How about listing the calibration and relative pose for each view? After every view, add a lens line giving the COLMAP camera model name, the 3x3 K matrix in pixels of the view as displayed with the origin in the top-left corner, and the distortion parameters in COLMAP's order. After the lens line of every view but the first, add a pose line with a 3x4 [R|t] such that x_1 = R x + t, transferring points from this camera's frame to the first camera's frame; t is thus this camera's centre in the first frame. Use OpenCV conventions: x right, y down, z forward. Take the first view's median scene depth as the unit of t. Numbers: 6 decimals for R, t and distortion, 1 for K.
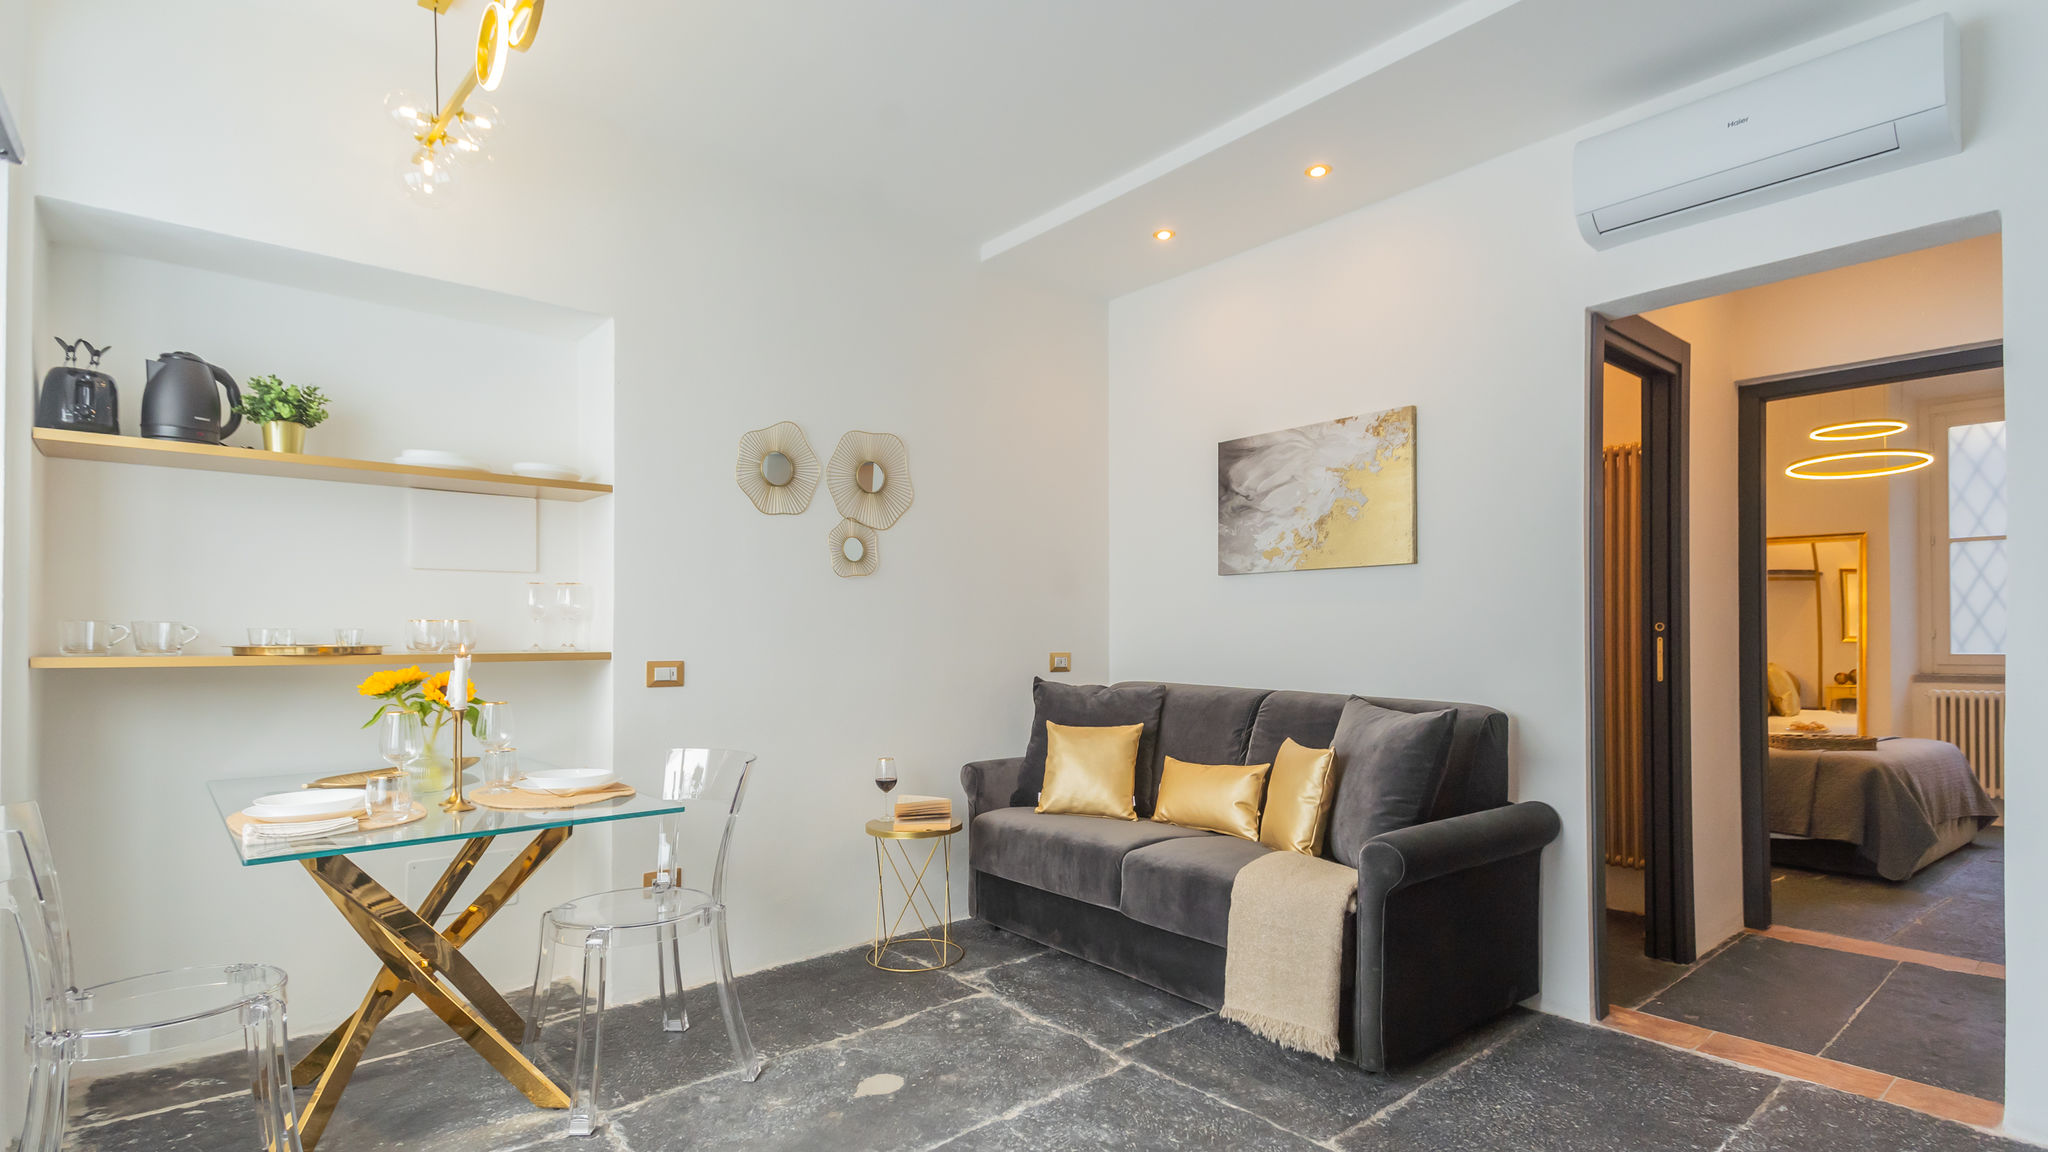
lens RADIAL K [[1007.1, 0, 1057.7], [0, 1007.1, 625.3], [0, 0, 1]] dist [0.037171, -0.014234]
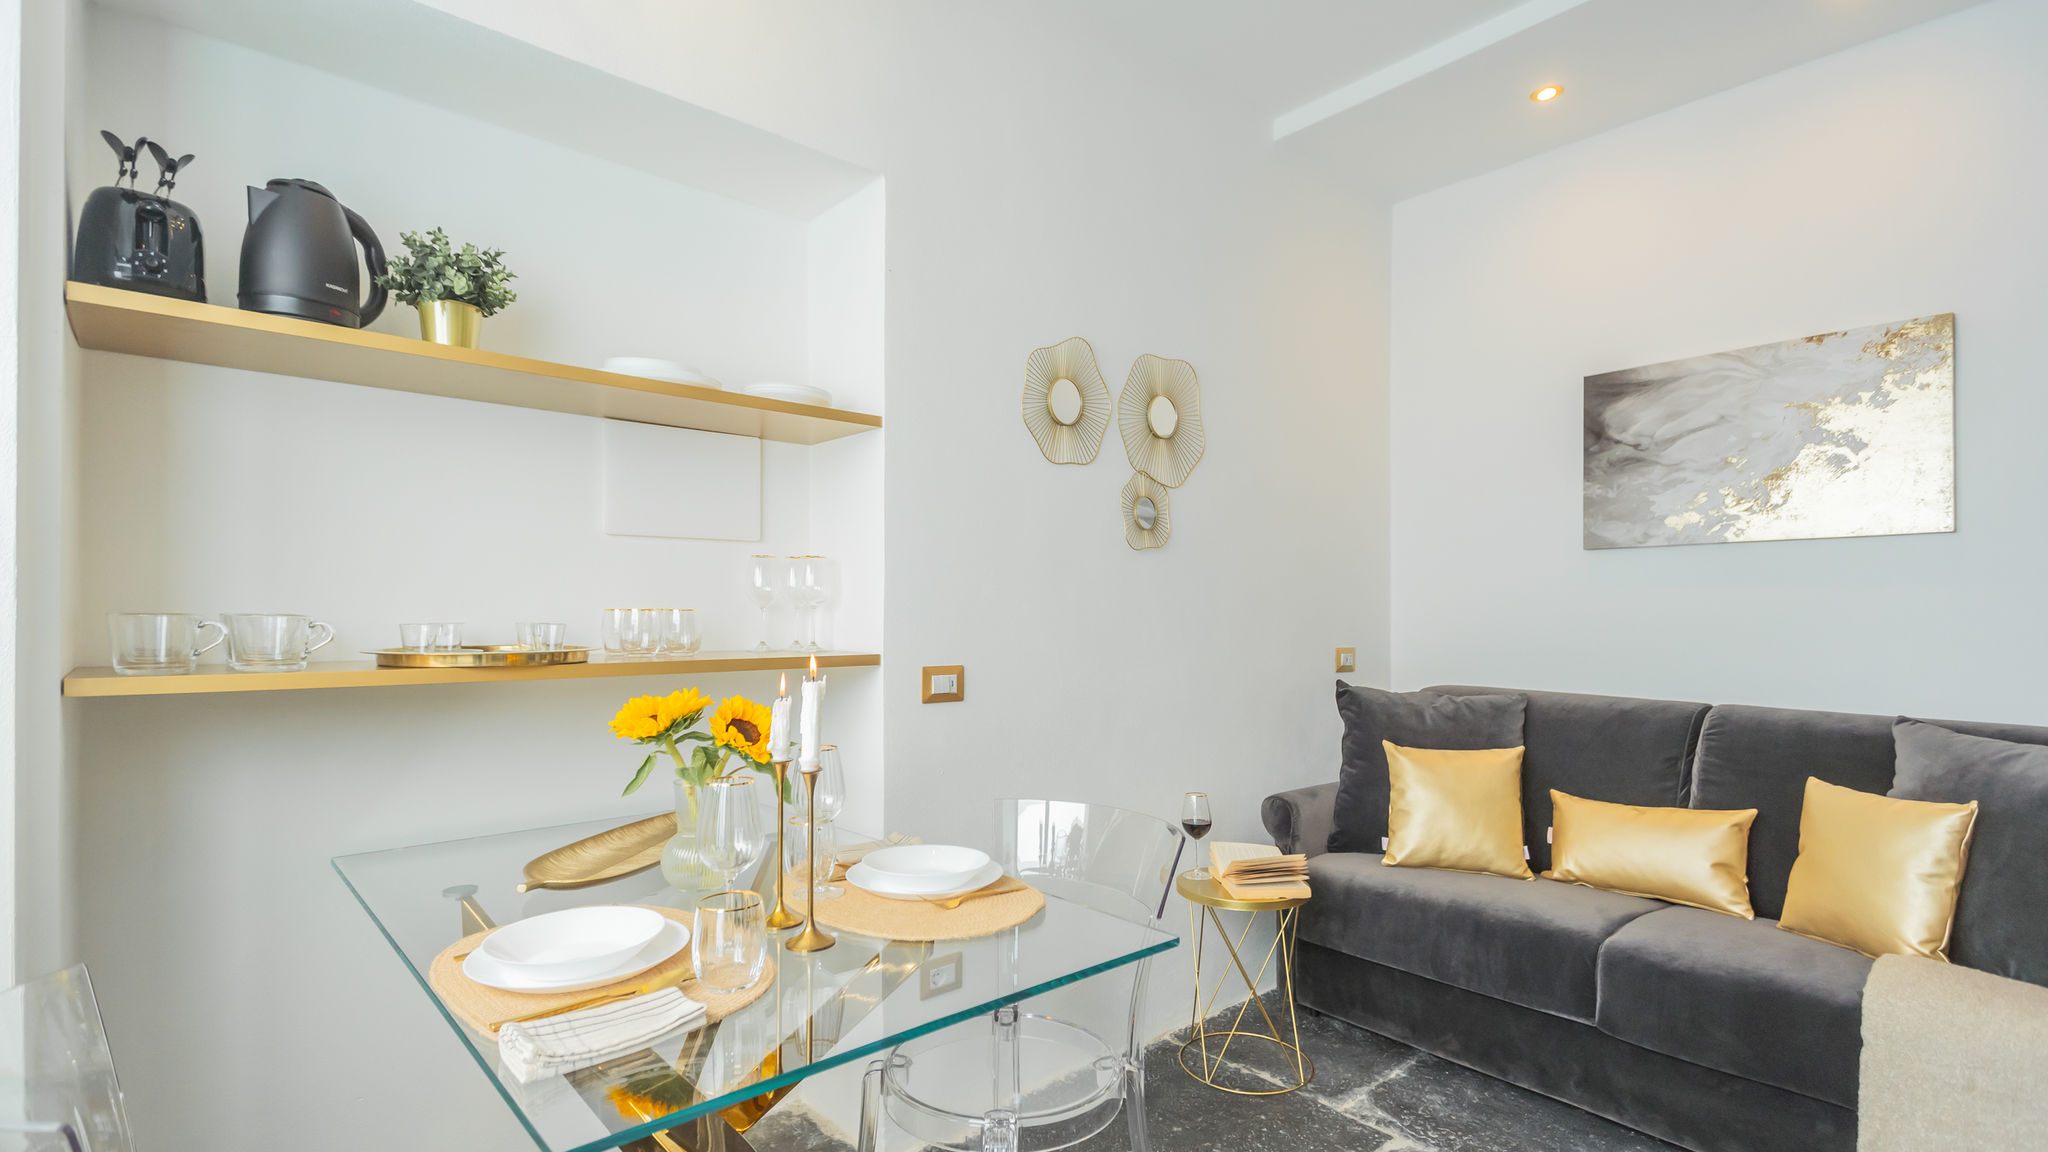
lens RADIAL K [[1007.1, 0, 1070.7], [0, 1007.1, 610.7], [0, 0, 1]] dist [0.037171, -0.014234]
pose [[0.999985, 0.002718, 0.004656, -0.304258], [-0.002746, 0.999978, 0.006090, -0.008260], [-0.004639, -0.006102, 0.999971, 0.293438]]
